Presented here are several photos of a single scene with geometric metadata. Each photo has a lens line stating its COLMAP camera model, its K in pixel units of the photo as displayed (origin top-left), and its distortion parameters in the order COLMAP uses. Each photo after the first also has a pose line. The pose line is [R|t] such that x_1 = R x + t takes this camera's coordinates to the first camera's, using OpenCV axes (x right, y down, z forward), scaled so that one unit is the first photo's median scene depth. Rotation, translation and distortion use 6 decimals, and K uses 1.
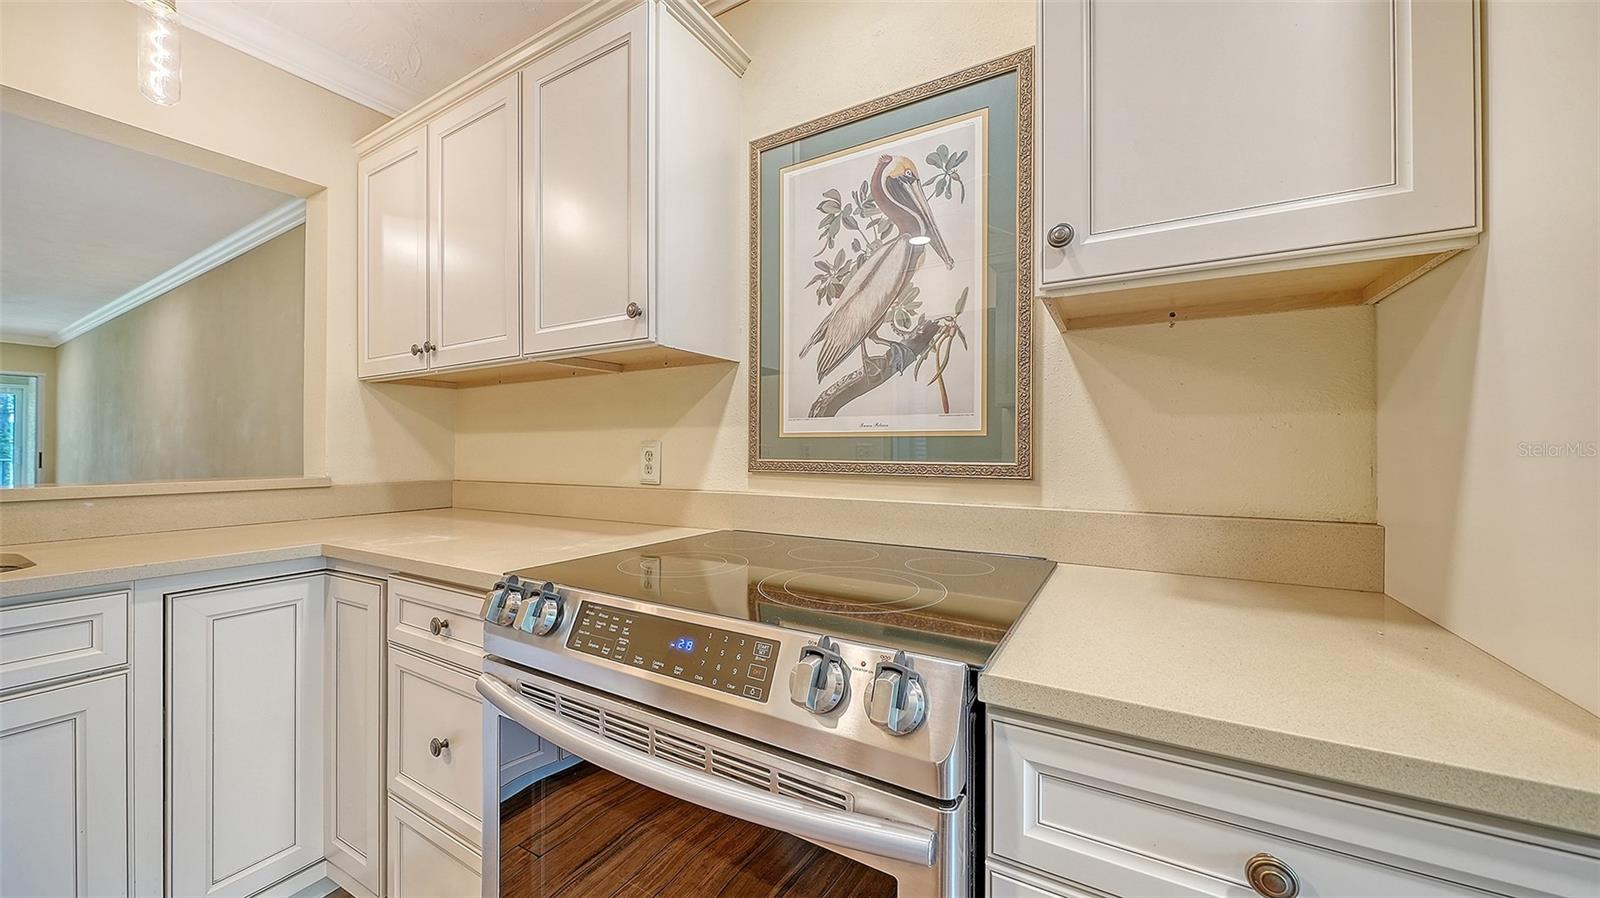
lens RADIAL K [[560.4, 0, 803.3], [0, 560.4, 450.1], [0, 0, 1]] dist [-0.000183, -0.000058]
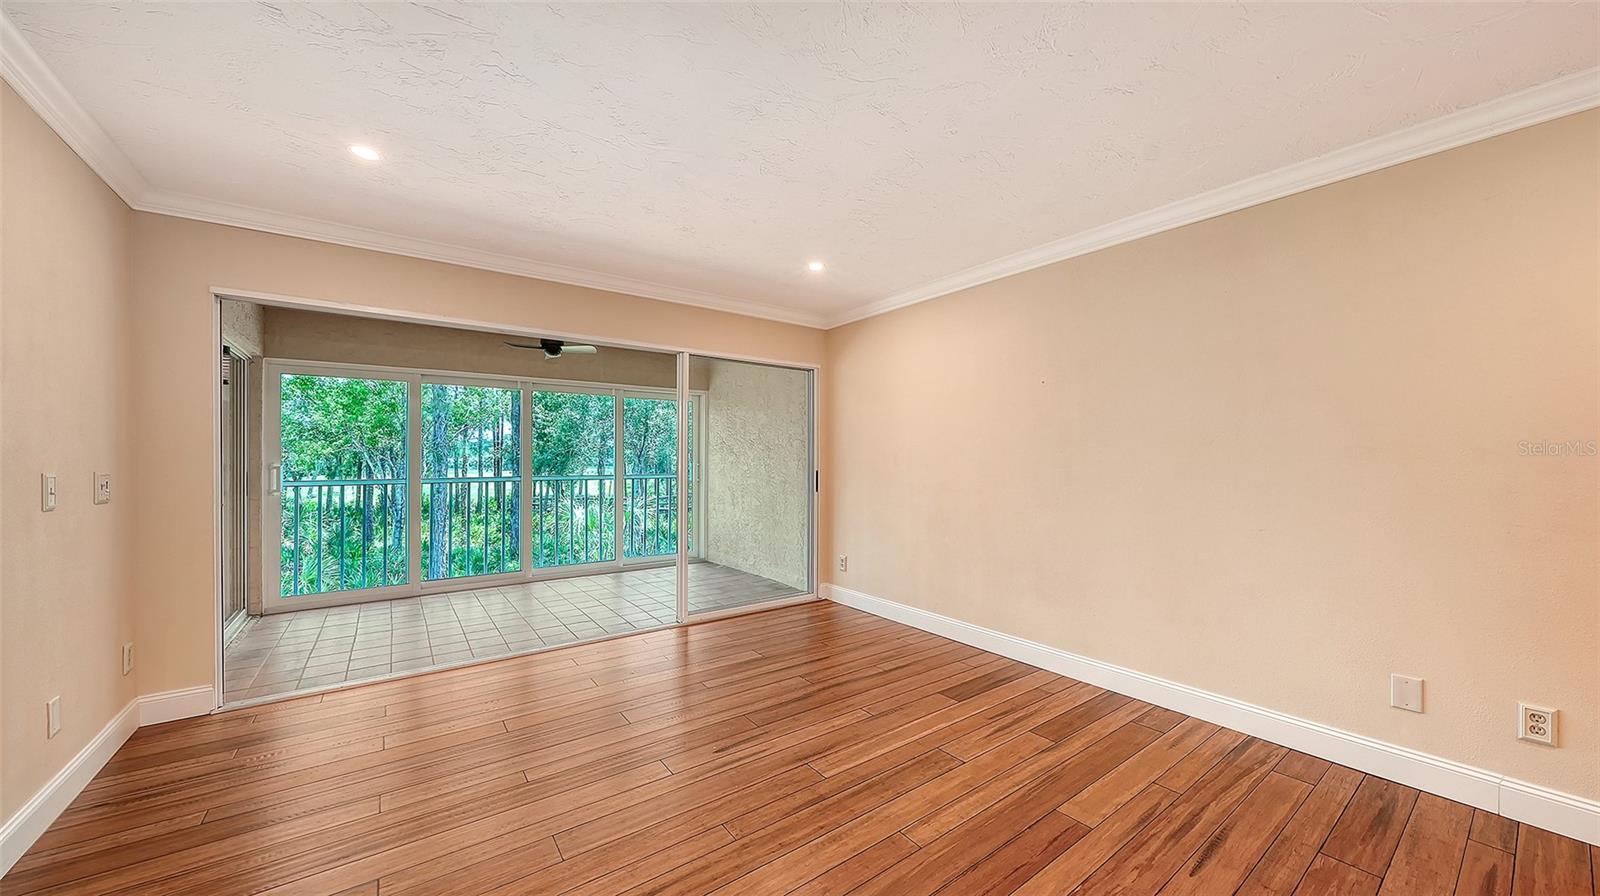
lens RADIAL K [[560.4, 0, 803.3], [0, 560.4, 449.1], [0, 0, 1]] dist [-0.000183, -0.000058]
pose [[0.921646, -0.006651, -0.387975, -5.126902], [-0.000650, 0.999825, -0.018684, -0.033162], [0.388031, 0.017472, 0.921481, 1.437805]]
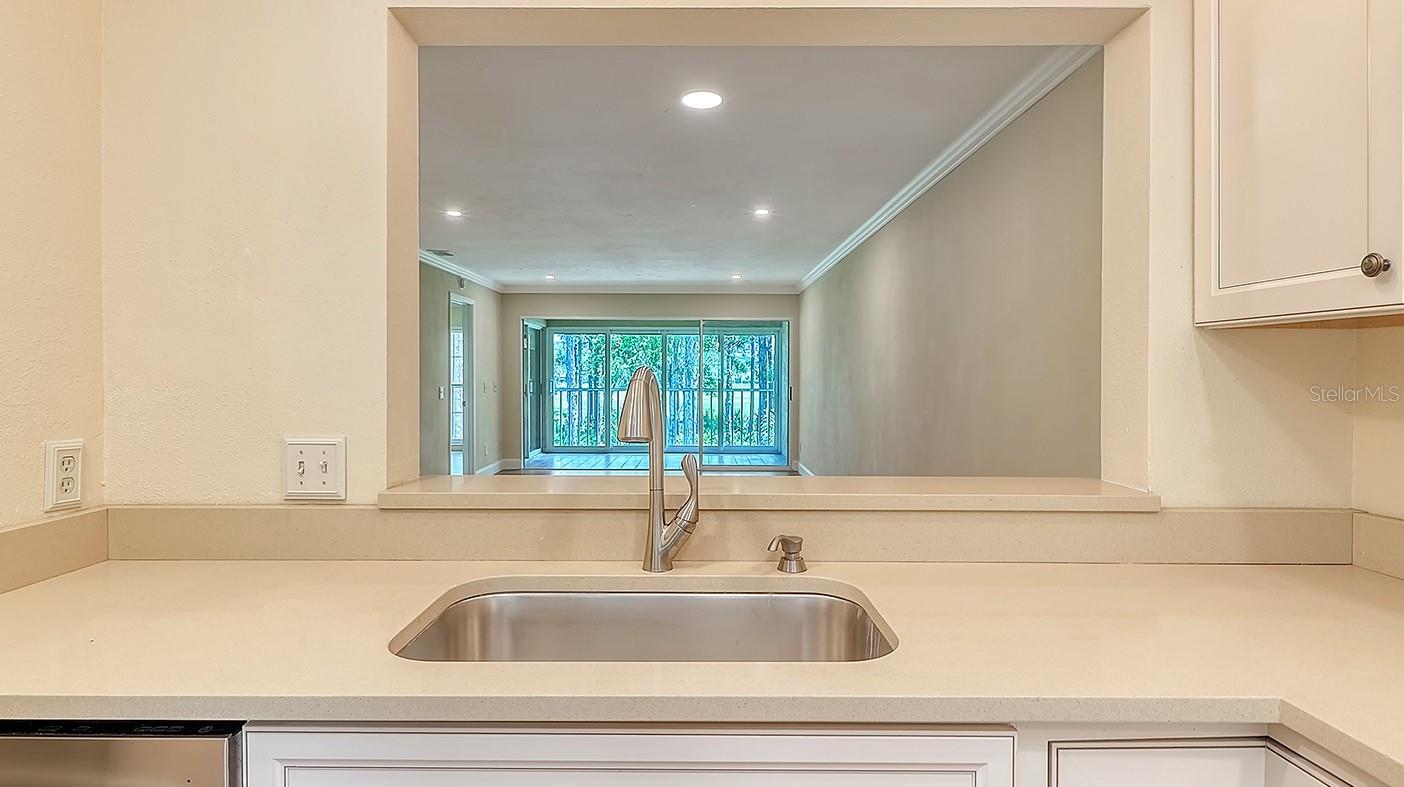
lens RADIAL K [[744.6, 0, 702.0], [0, 744.6, 393.5], [0, 0, 1]] dist [0.000258, 0.000146]
pose [[0.509893, 0.026880, -0.859818, -0.556731], [-0.002919, 0.999560, 0.029518, -0.110050], [0.860233, -0.012541, 0.509747, 0.243855]]
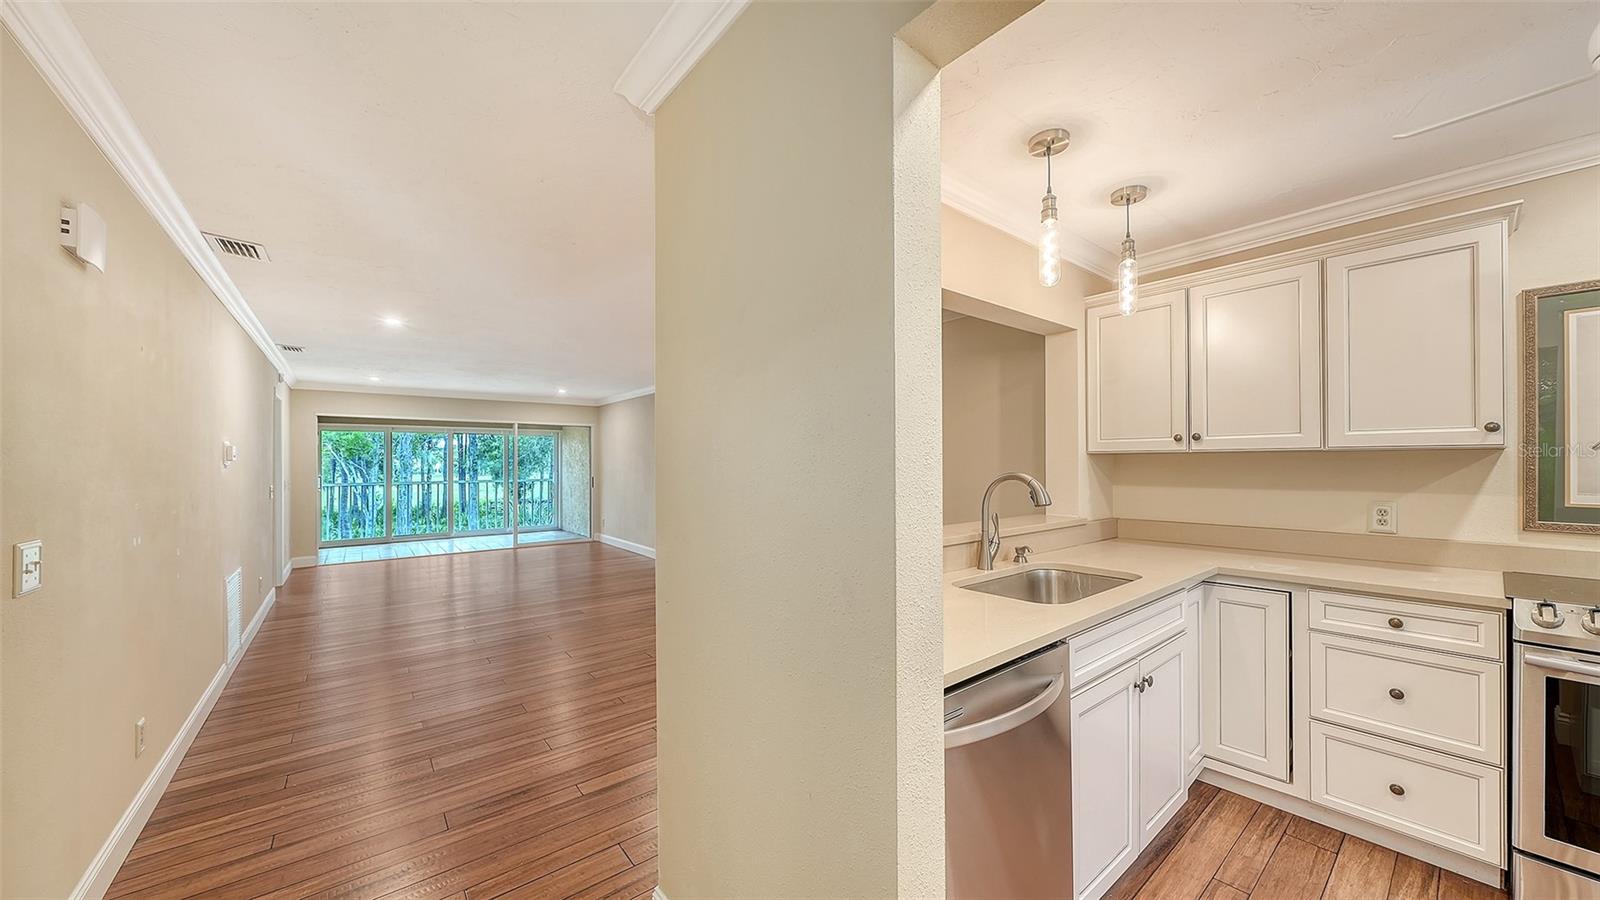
lens RADIAL K [[553.9, 0, 808.7], [0, 553.9, 464.7], [0, 0, 1]] dist [-0.007663, -0.000158]
pose [[0.939764, -0.000221, -0.341824, -1.415248], [0.001008, 0.999997, 0.002125, -0.139211], [0.341823, -0.002342, 0.939762, -0.949113]]
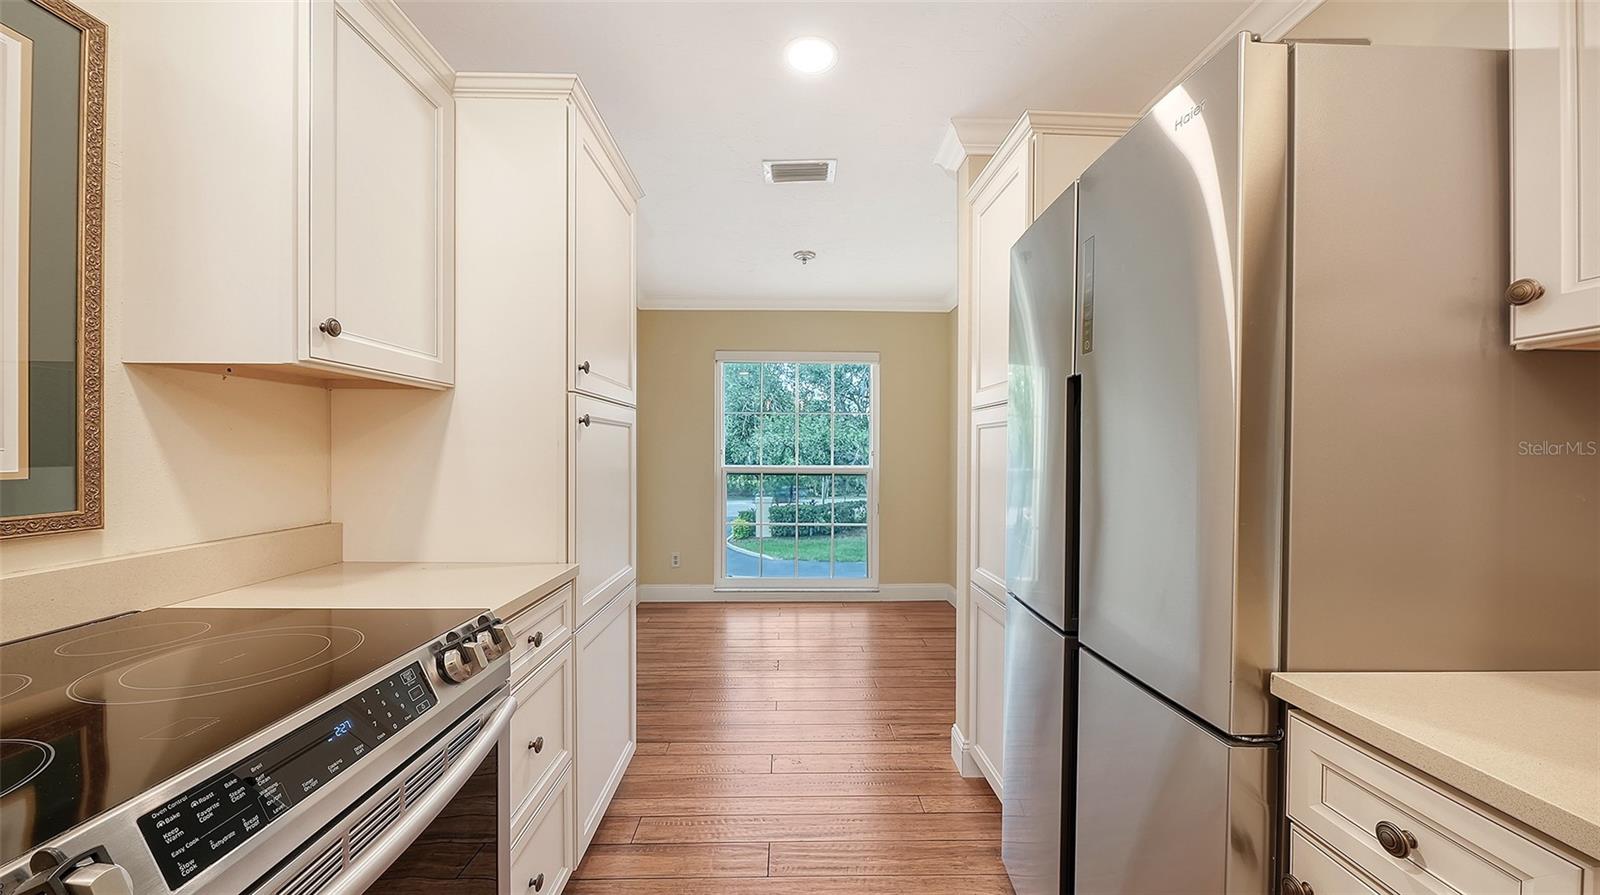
lens RADIAL K [[560.4, 0, 803.3], [0, 560.4, 448.6], [0, 0, 1]] dist [-0.000183, -0.000058]
pose [[-0.529889, 0.000237, 0.848067, -0.741551], [-0.001106, 0.999999, -0.000971, -0.058169], [-0.848066, -0.001453, -0.529888, 0.454537]]
